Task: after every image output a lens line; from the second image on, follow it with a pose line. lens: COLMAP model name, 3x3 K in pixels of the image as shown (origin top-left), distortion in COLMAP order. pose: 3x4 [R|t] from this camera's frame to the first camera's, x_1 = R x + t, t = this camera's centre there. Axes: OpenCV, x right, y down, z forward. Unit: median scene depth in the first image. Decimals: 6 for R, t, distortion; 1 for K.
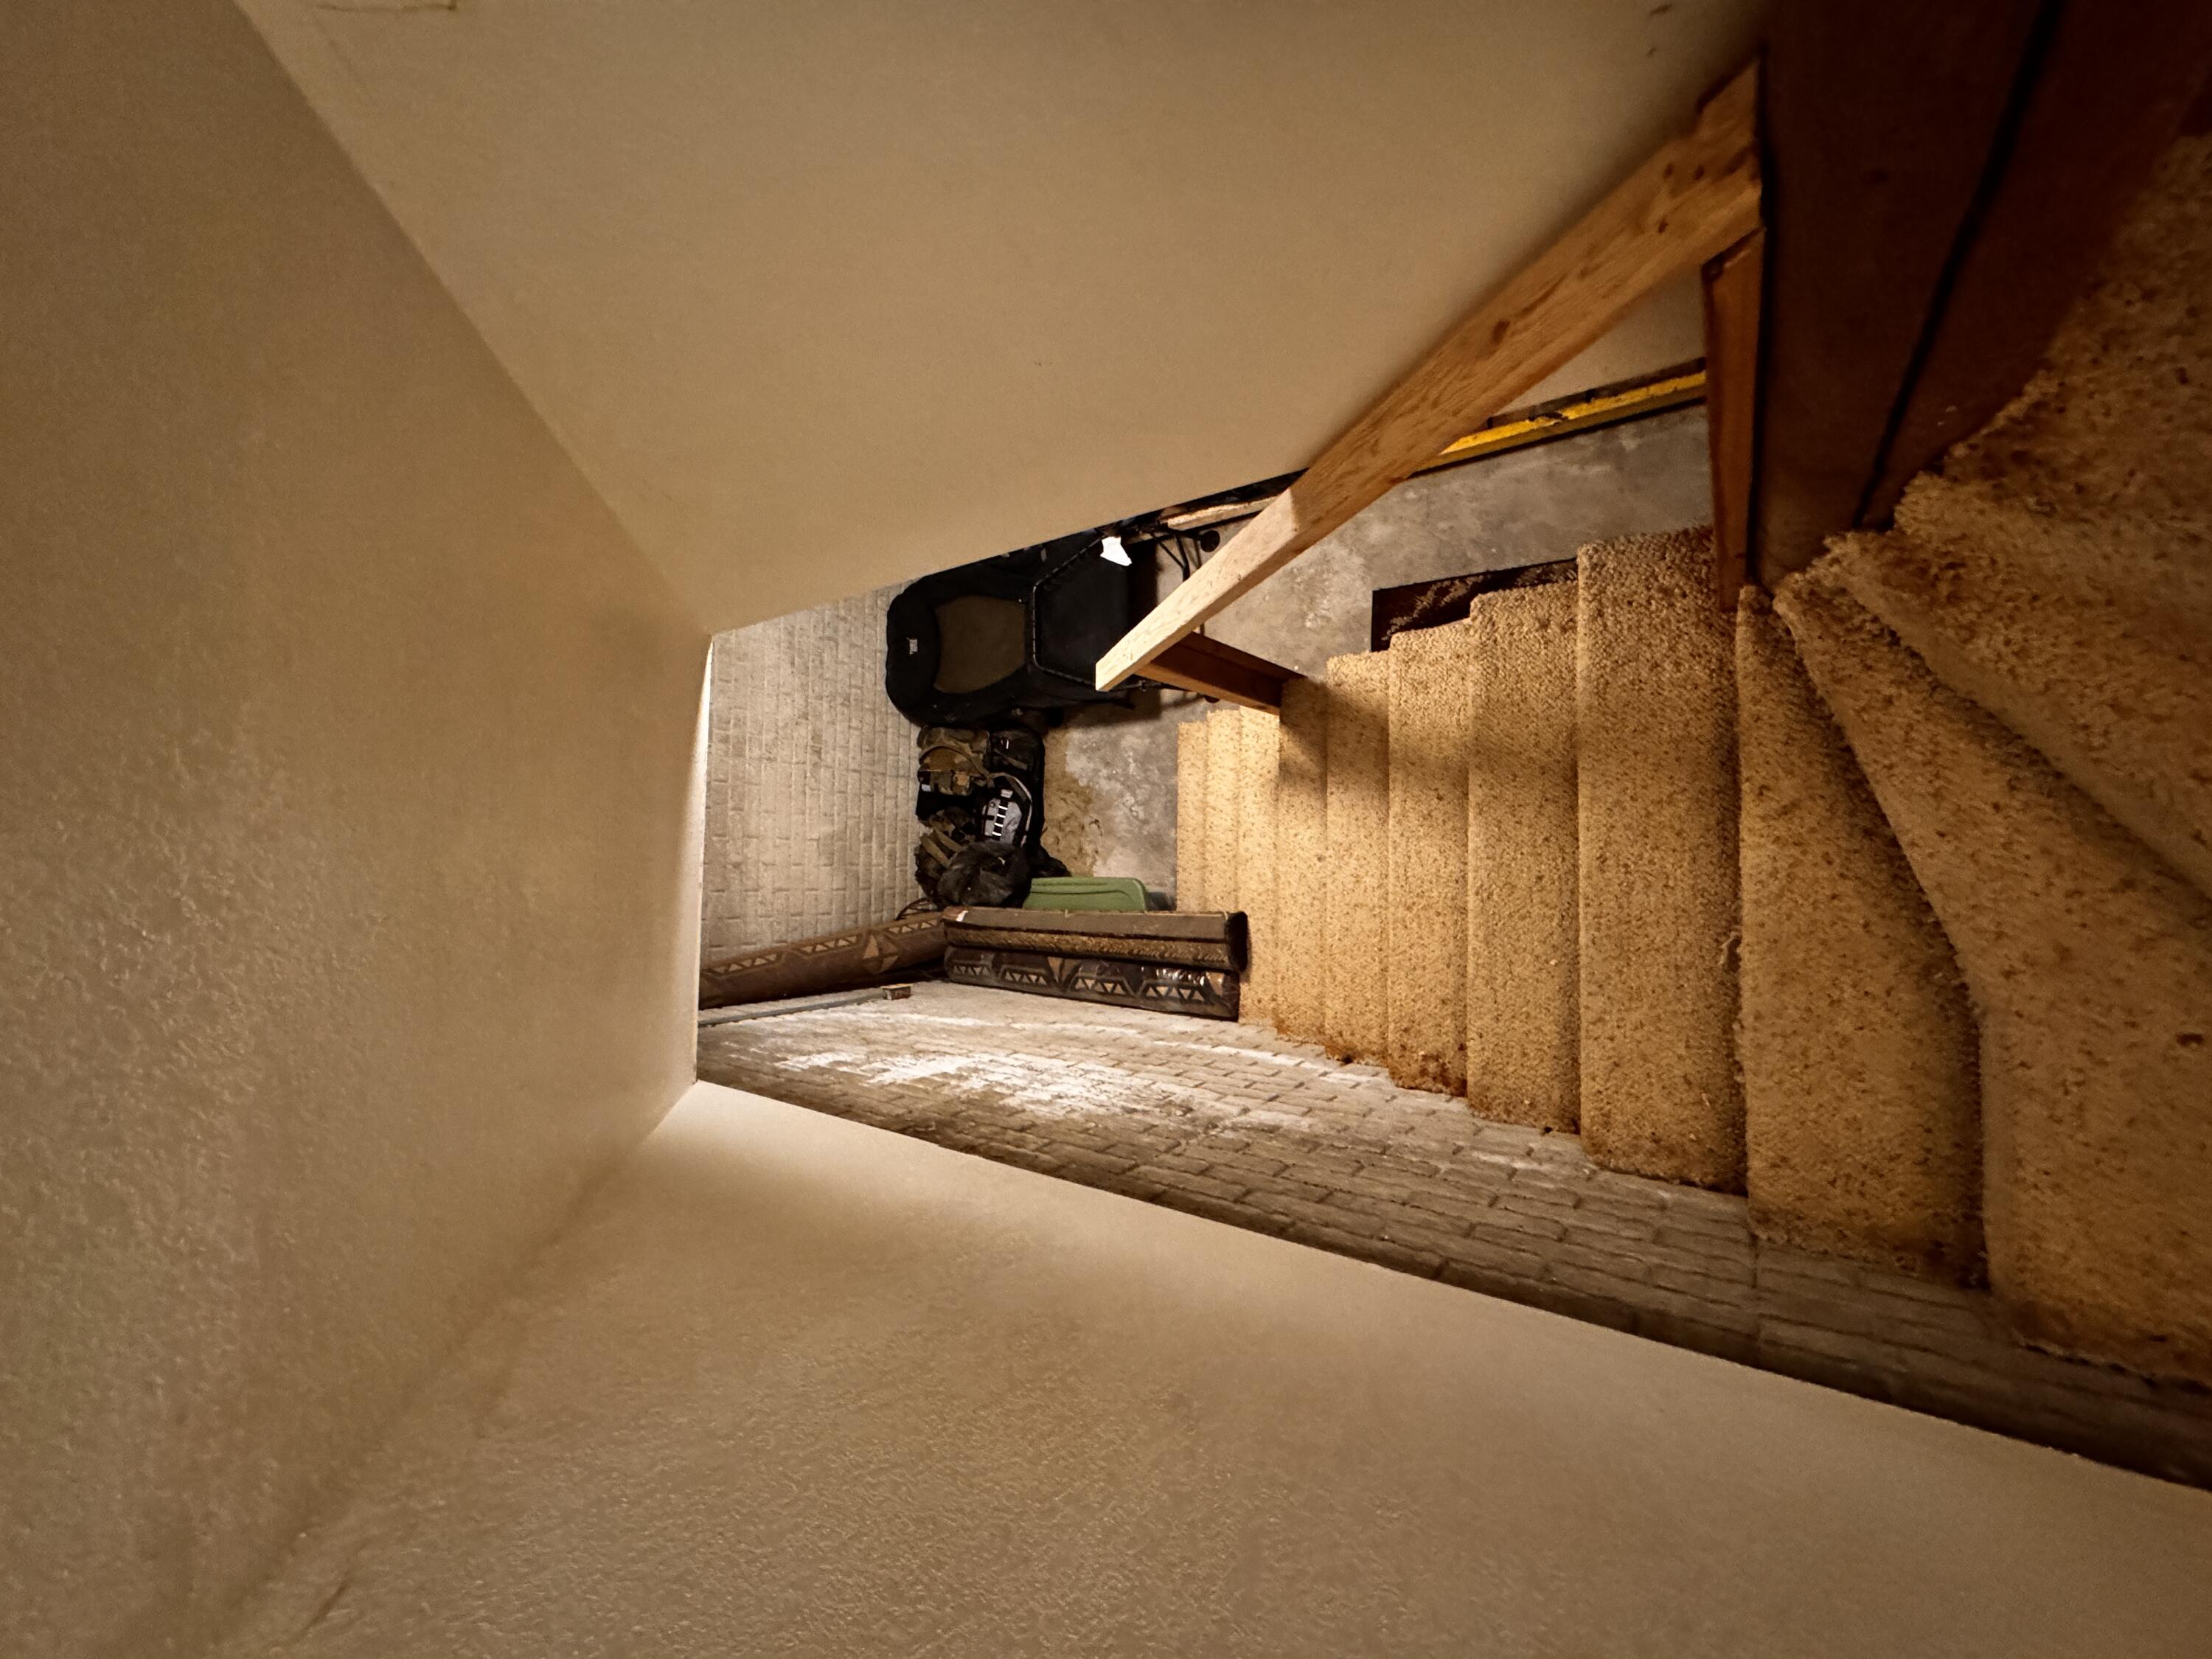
lens RADIAL K [[881.1, 0, 1103.8], [0, 881.1, 827.6], [0, 0, 1]] dist [-0.002267, 0.000025]
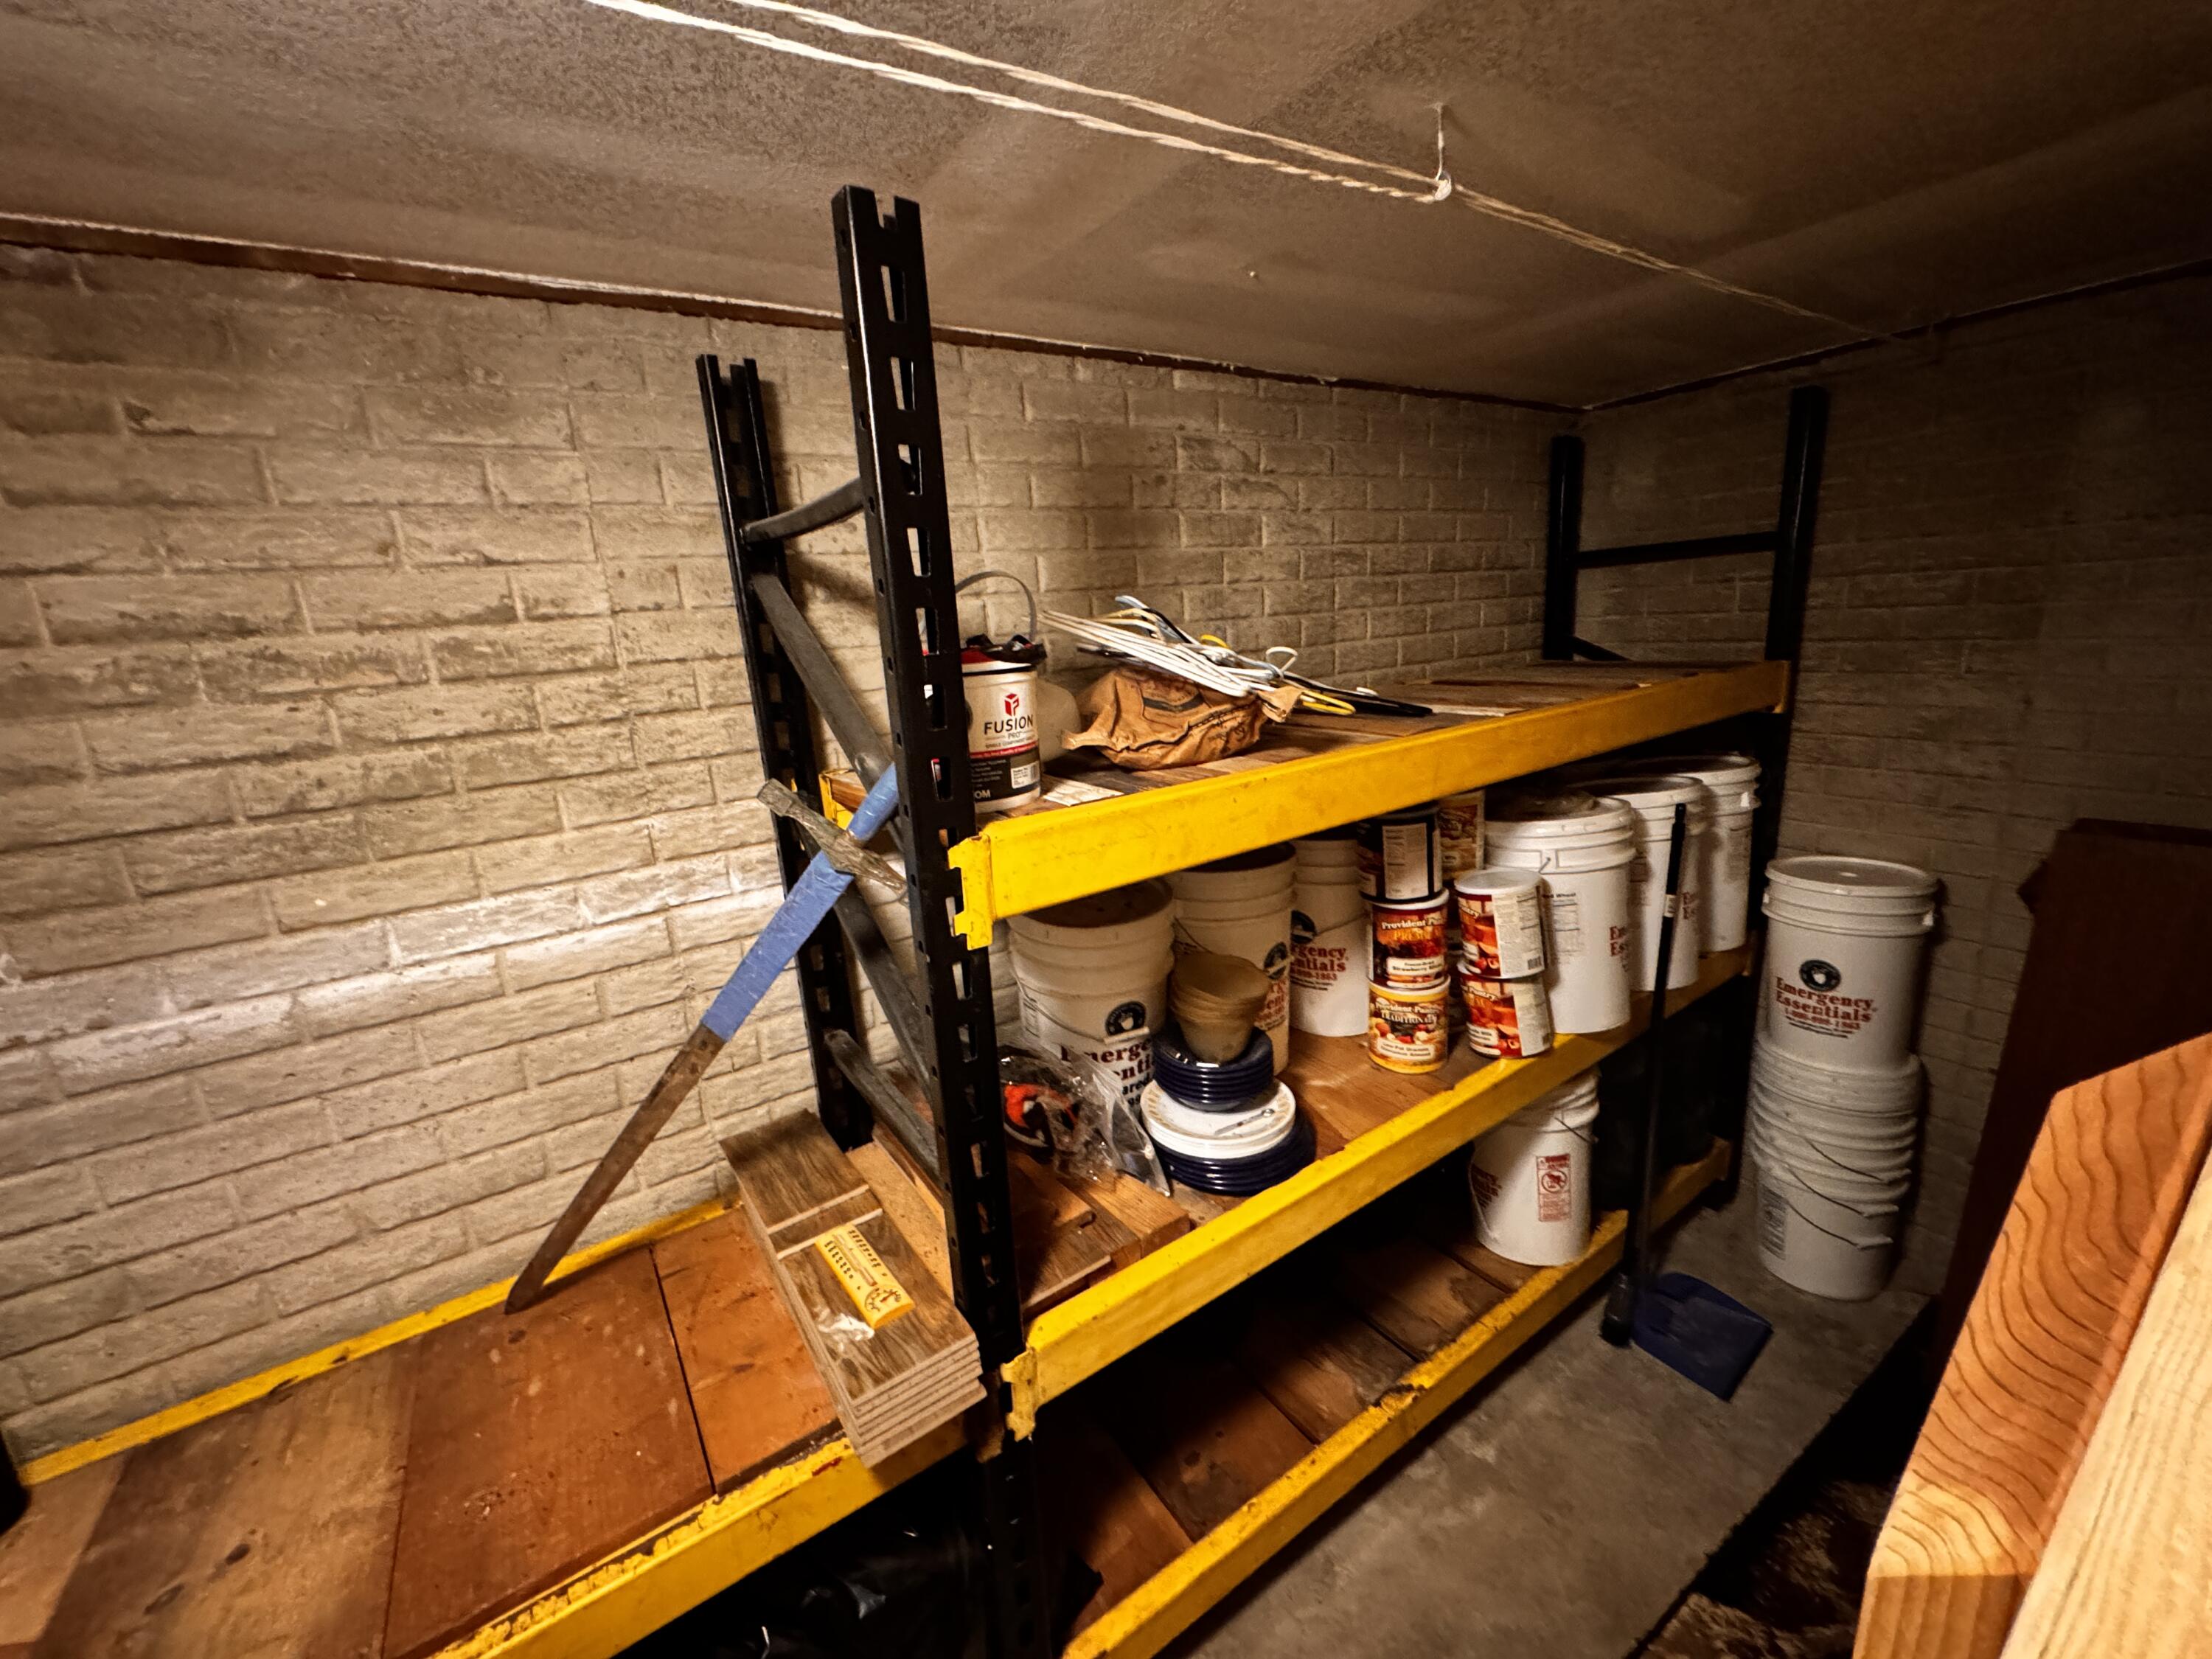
lens RADIAL K [[881.1, 0, 1103.8], [0, 881.1, 827.6], [0, 0, 1]] dist [-0.002267, 0.000025]
pose [[0.711095, 0.424114, 0.560777, -0.135801], [0.531526, 0.197824, -0.823618, -0.173902], [-0.460243, 0.883738, -0.084756, 0.873521]]
